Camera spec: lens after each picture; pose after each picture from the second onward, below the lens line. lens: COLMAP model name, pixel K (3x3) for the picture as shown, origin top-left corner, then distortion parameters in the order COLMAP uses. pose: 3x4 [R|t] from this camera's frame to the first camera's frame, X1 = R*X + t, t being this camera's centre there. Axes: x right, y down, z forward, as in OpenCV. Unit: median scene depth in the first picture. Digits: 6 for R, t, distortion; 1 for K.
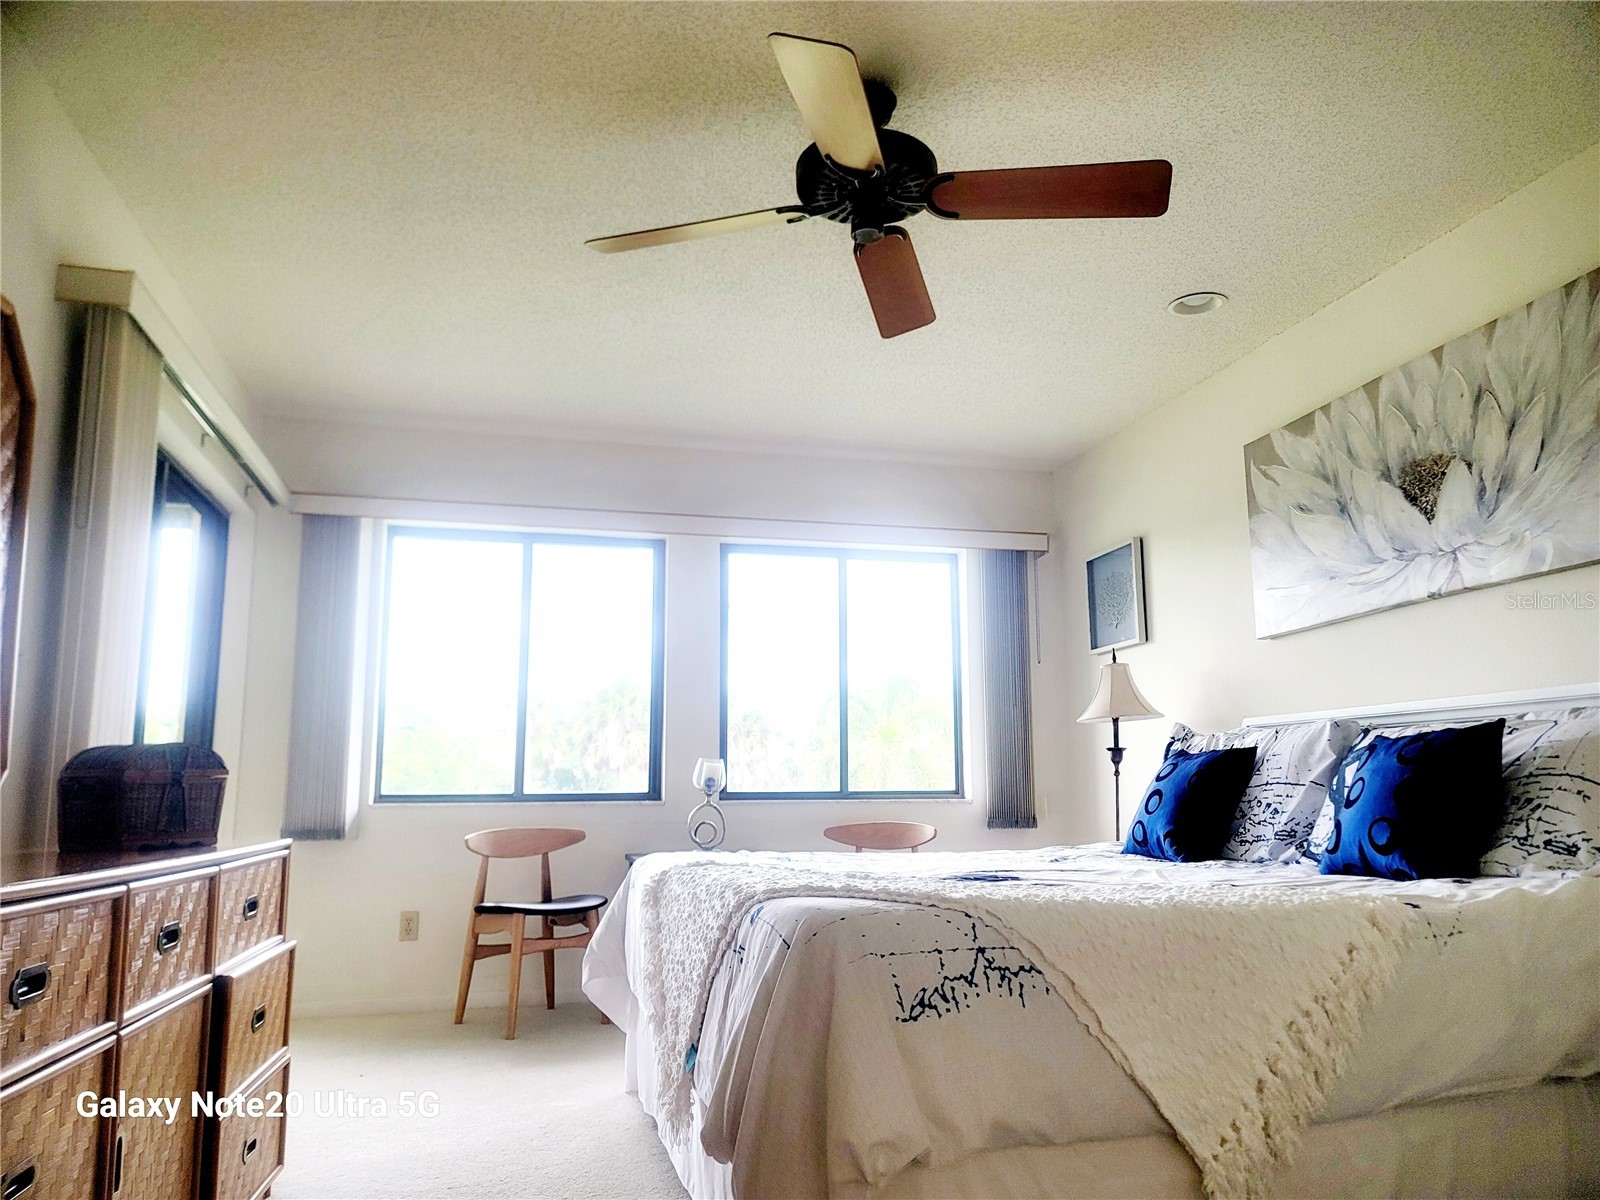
lens RADIAL K [[1189.1, 0, 804.6], [0, 1189.1, 603.5], [0, 0, 1]] dist [0.010903, -0.012531]
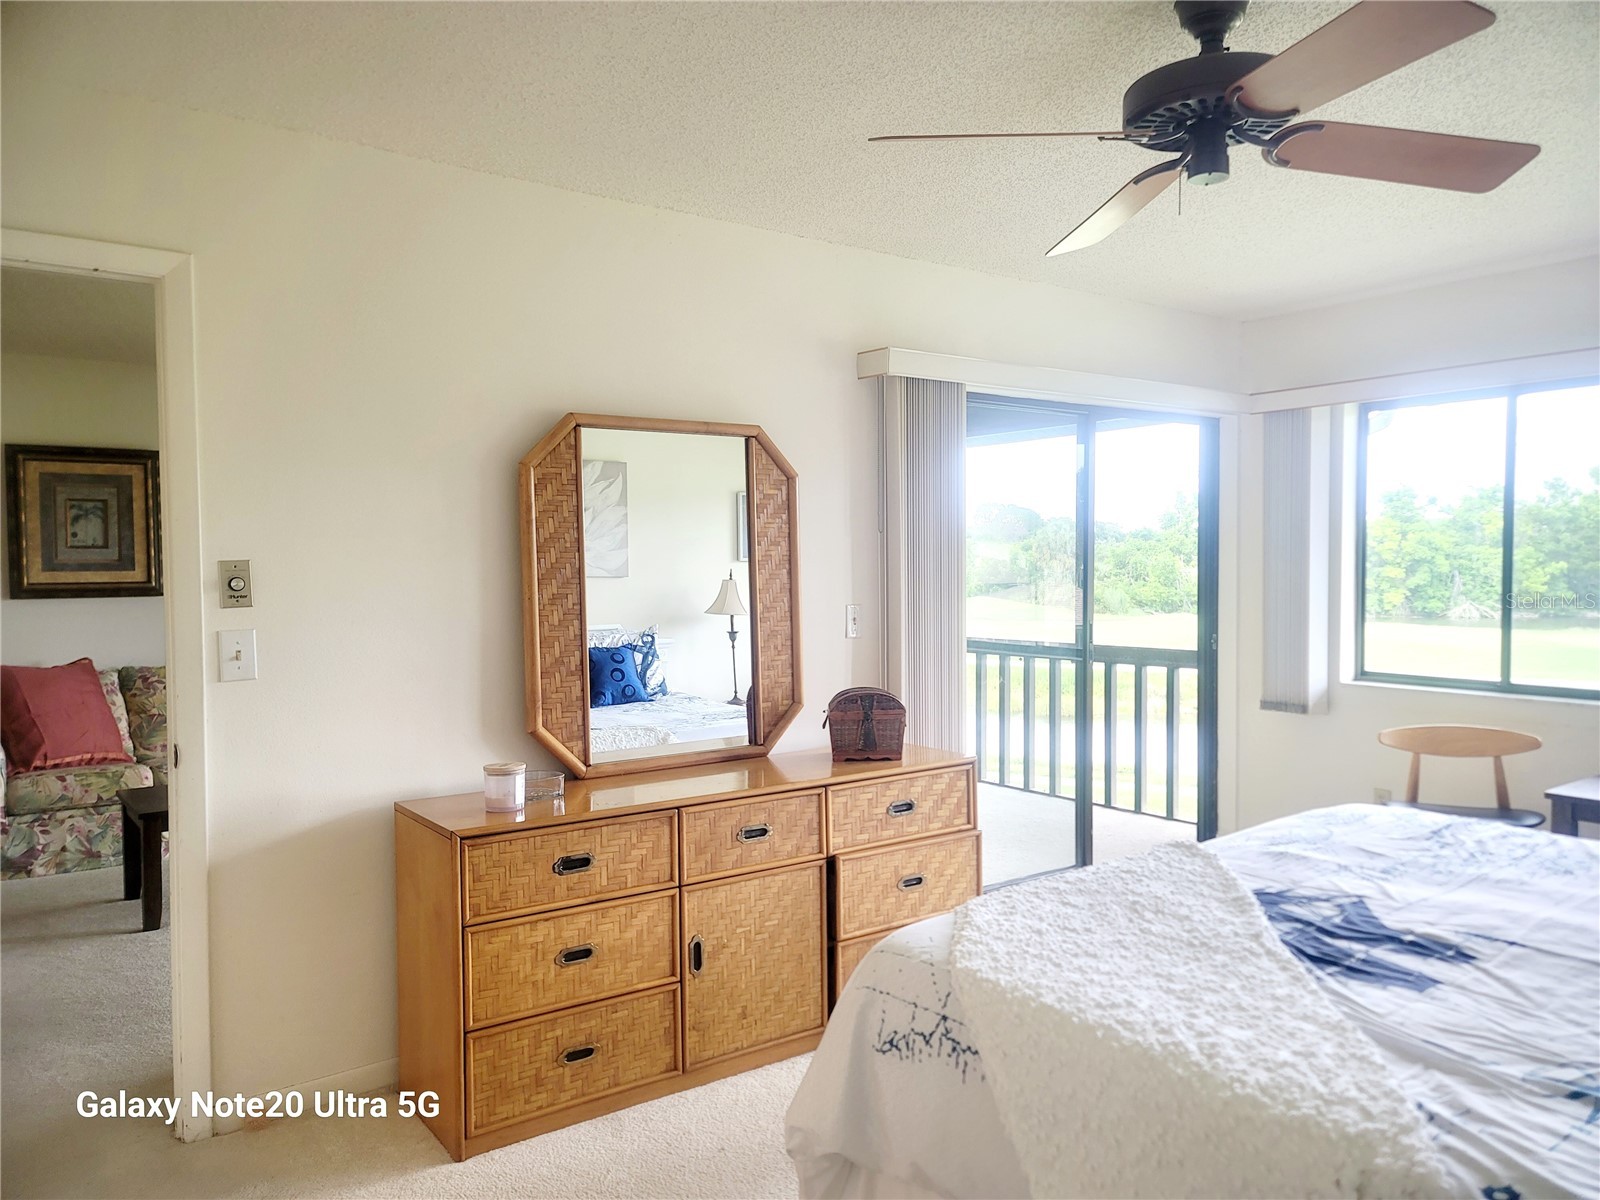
lens RADIAL K [[1189.1, 0, 803.2], [0, 1189.1, 599.5], [0, 0, 1]] dist [0.010903, -0.012531]
pose [[0.381101, 0.037607, -0.923768, 1.094020], [0.154823, 0.982467, 0.103869, -0.219328], [0.911478, -0.182605, 0.368597, 0.551080]]
